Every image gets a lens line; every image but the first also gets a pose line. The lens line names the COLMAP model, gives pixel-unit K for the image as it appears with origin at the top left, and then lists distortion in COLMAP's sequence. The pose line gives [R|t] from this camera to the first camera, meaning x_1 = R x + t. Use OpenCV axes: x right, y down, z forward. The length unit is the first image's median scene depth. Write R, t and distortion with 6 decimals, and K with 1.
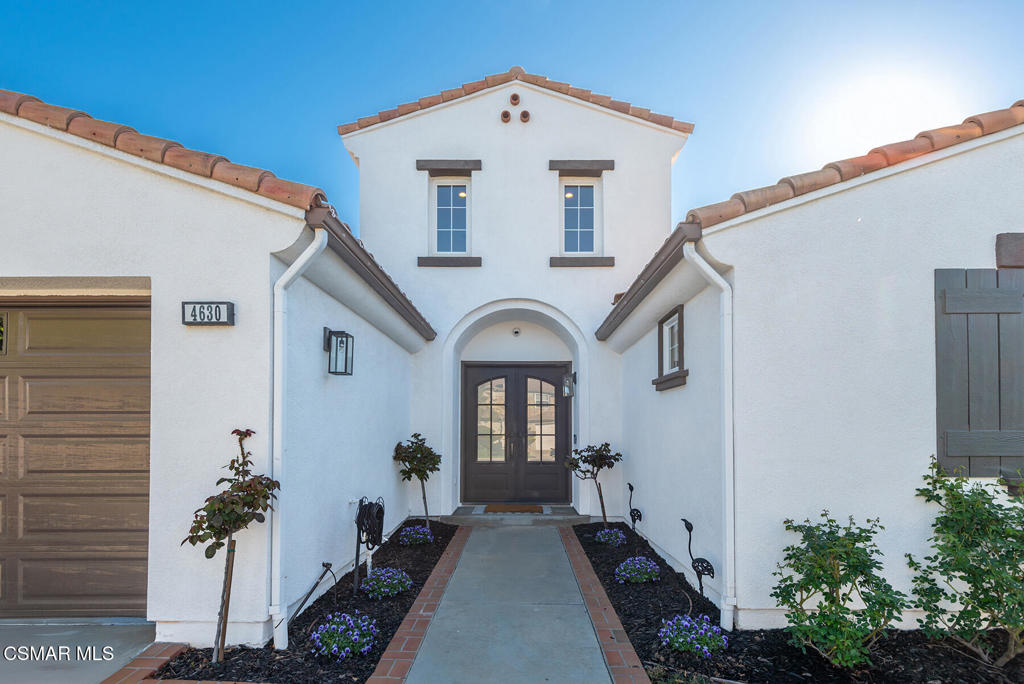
lens RADIAL K [[491.3, 0, 501.4], [0, 491.3, 370.4], [0, 0, 1]] dist [0.011251, -0.000173]
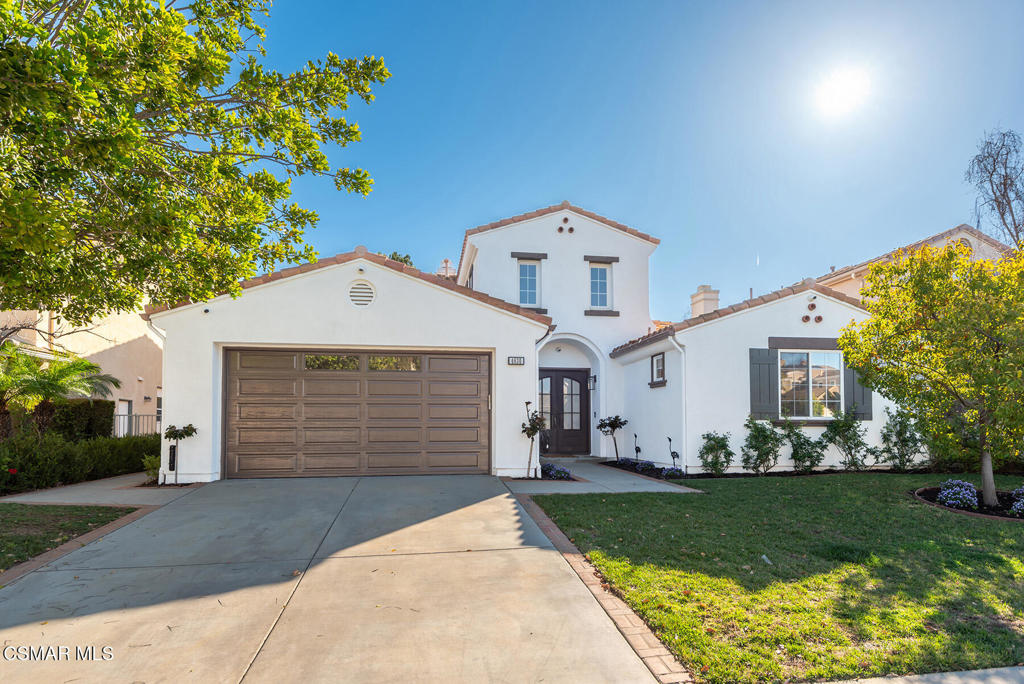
lens RADIAL K [[602.8, 0, 510.7], [0, 602.8, 302.7], [0, 0, 1]] dist [0.024233, -0.001487]
pose [[0.983118, 0.035531, 0.179491, -0.550911], [-0.020575, 0.996210, -0.084514, -0.067606], [-0.181814, 0.079394, 0.980123, -1.076608]]
